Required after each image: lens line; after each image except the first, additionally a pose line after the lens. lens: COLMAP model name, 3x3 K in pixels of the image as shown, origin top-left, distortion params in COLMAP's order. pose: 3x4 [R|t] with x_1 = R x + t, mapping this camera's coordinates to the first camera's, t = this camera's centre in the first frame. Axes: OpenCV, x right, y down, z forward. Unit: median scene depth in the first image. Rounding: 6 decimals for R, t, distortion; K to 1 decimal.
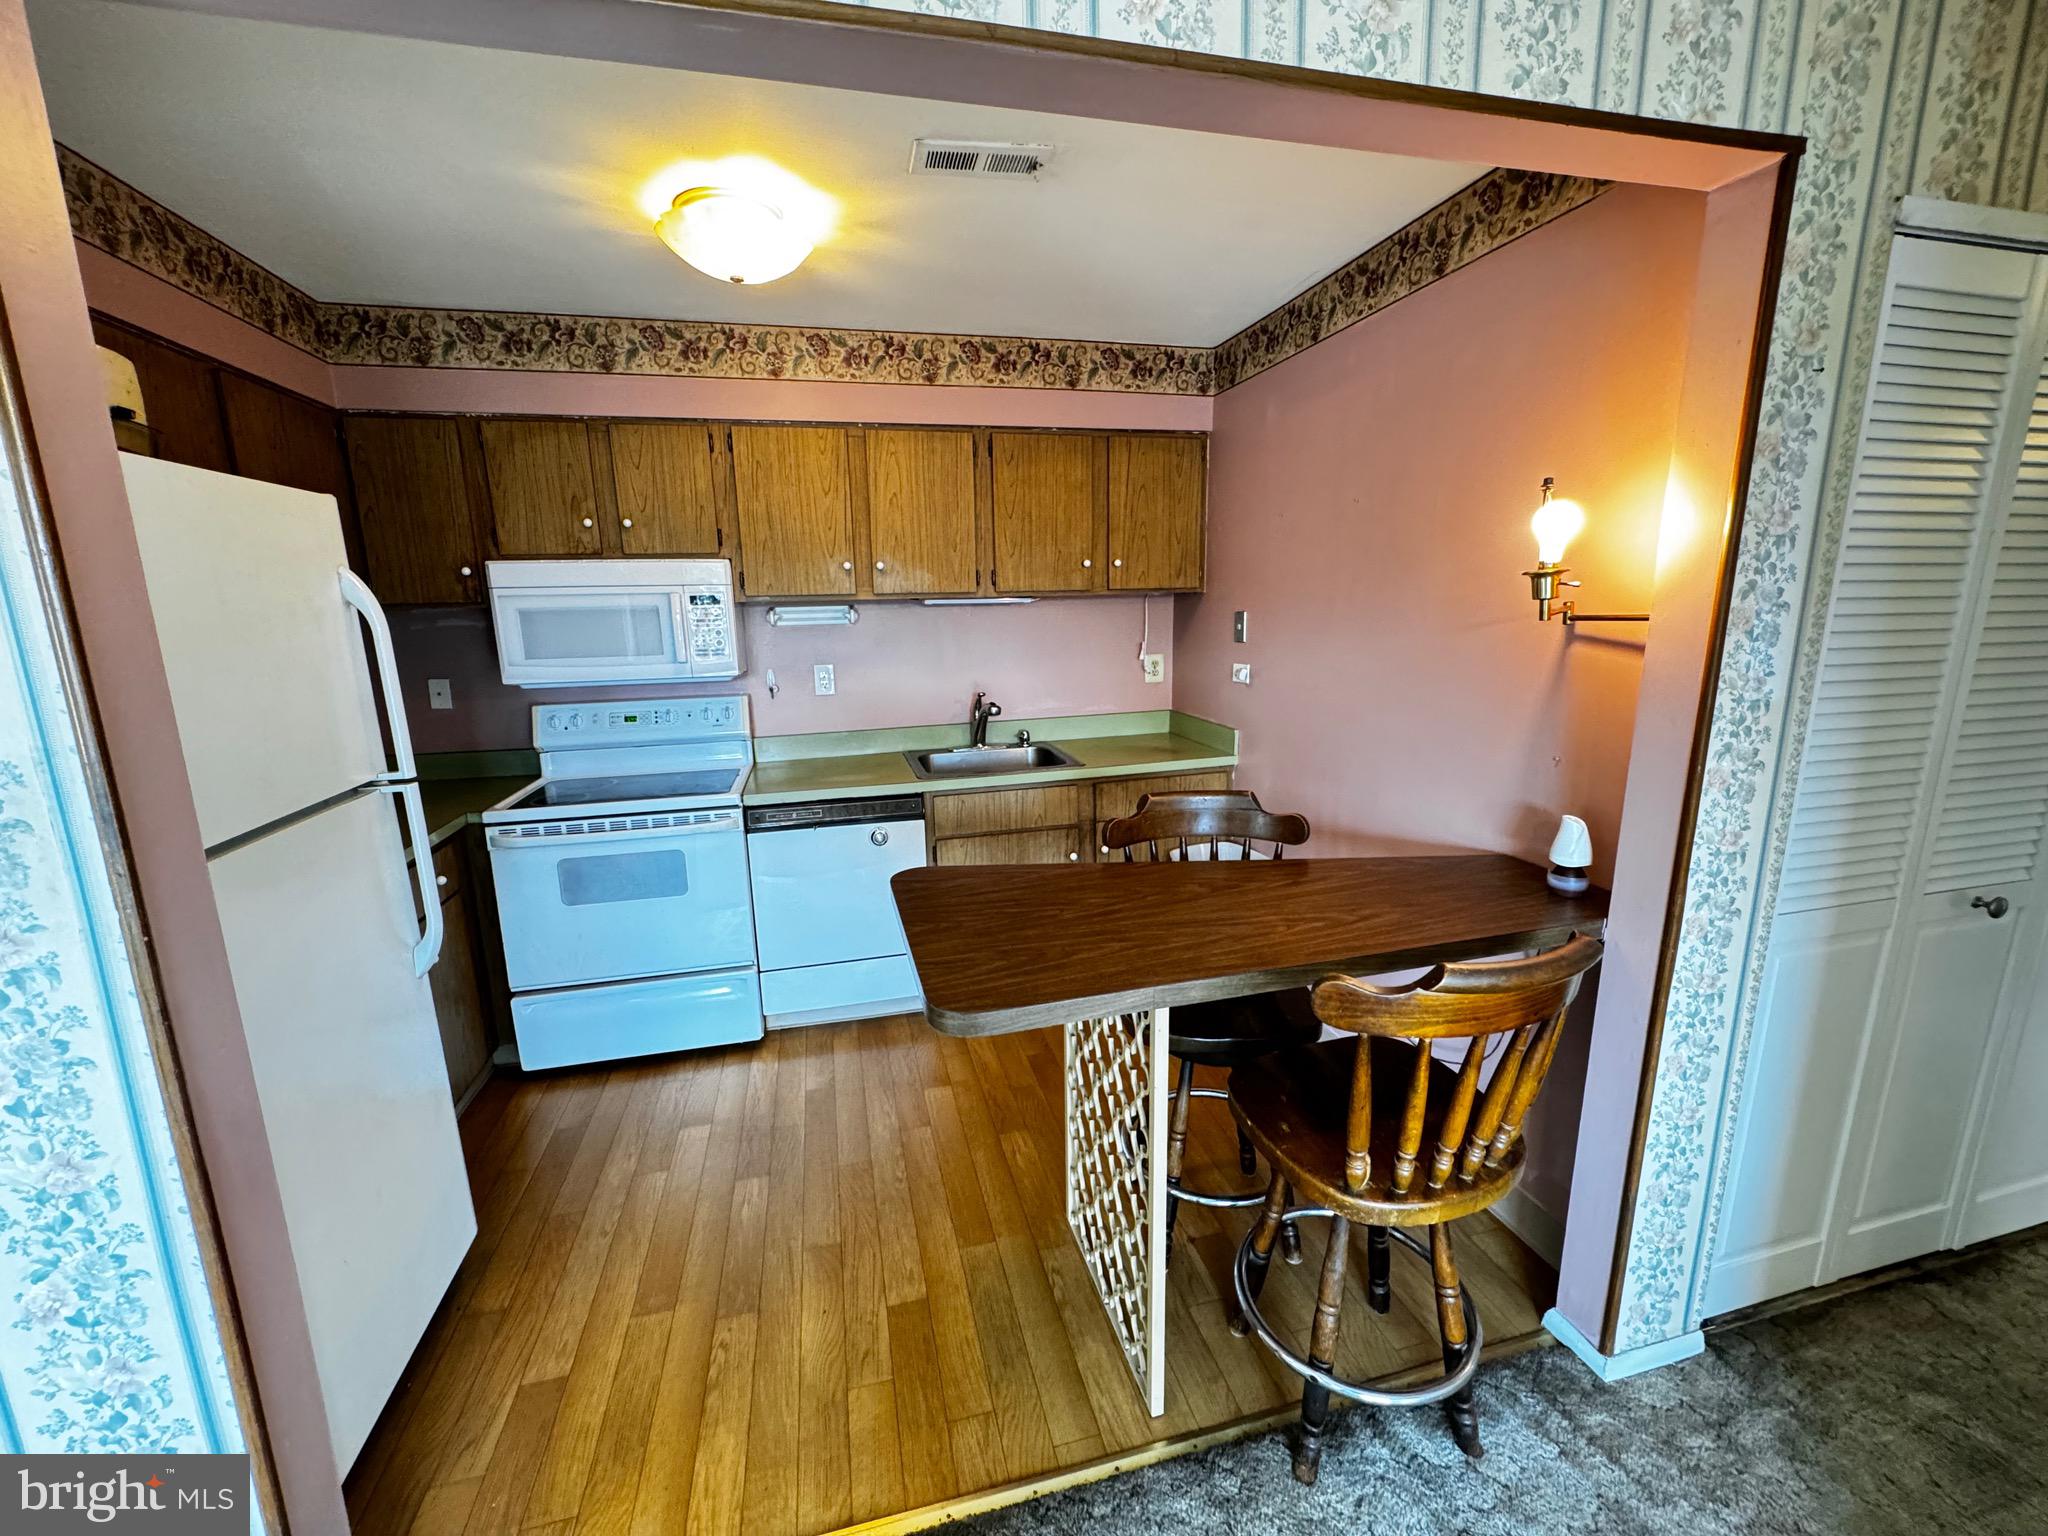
lens RADIAL K [[816.0, 0, 1021.3], [0, 816.0, 768.2], [0, 0, 1]] dist [-0.002201, -0.000409]
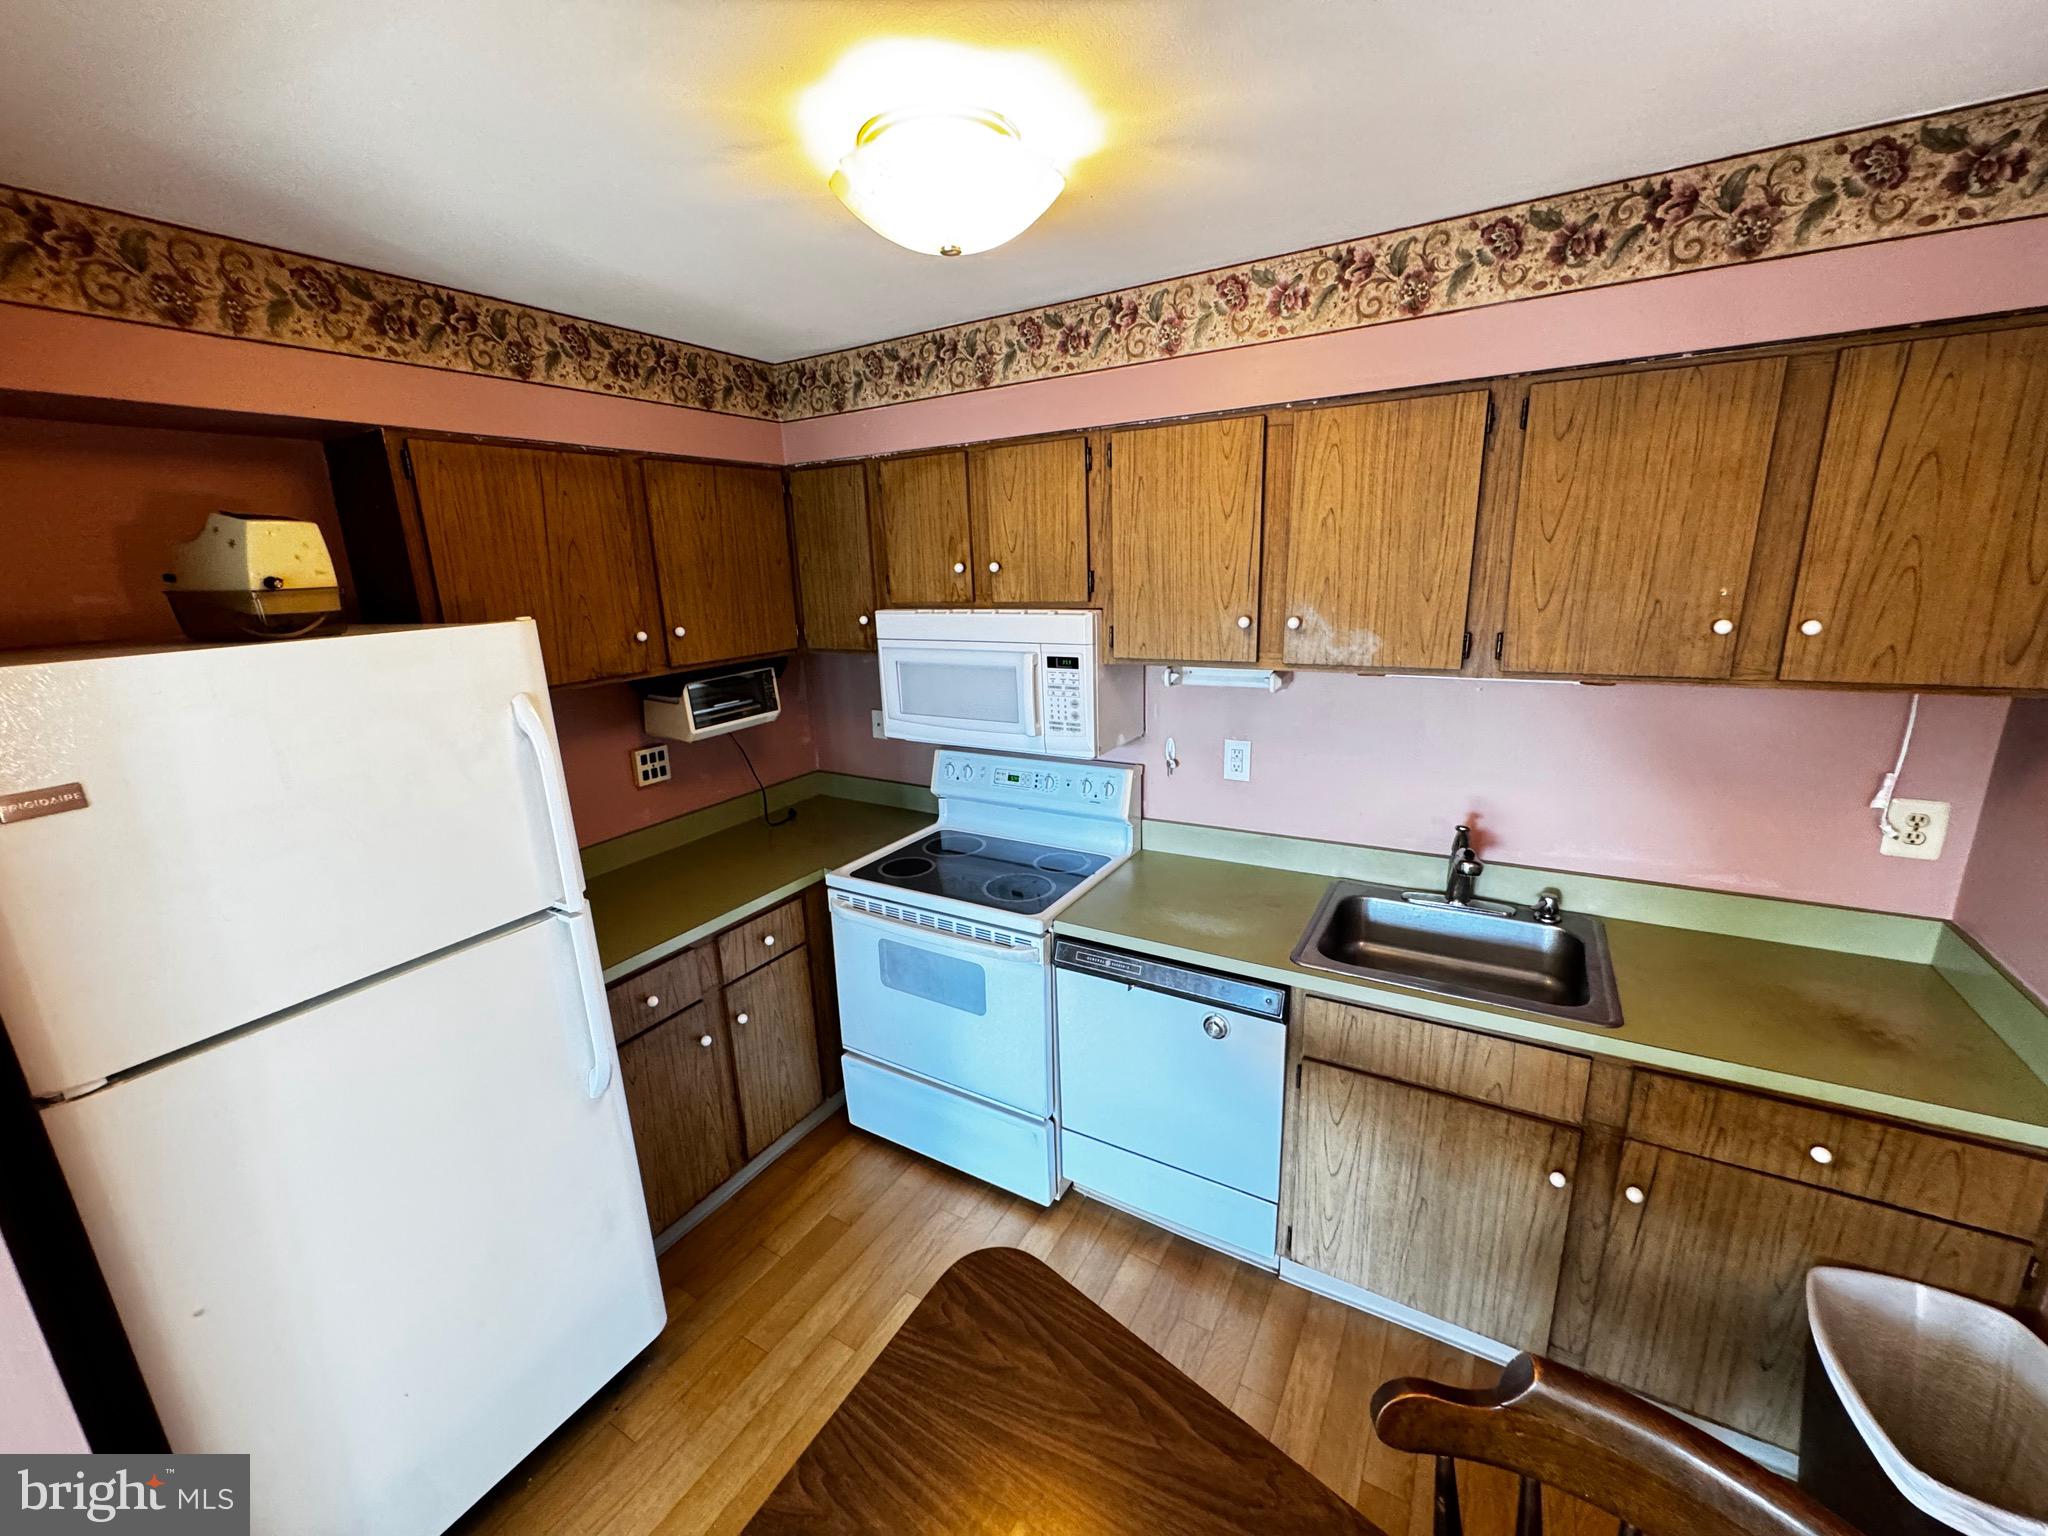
lens RADIAL K [[816.0, 0, 1021.3], [0, 816.0, 768.2], [0, 0, 1]] dist [-0.002201, -0.000409]
pose [[0.712010, 0.171854, -0.680814, 0.140986], [-0.121538, 0.985115, 0.121561, -0.194757], [0.691571, -0.003808, 0.722298, 0.394806]]
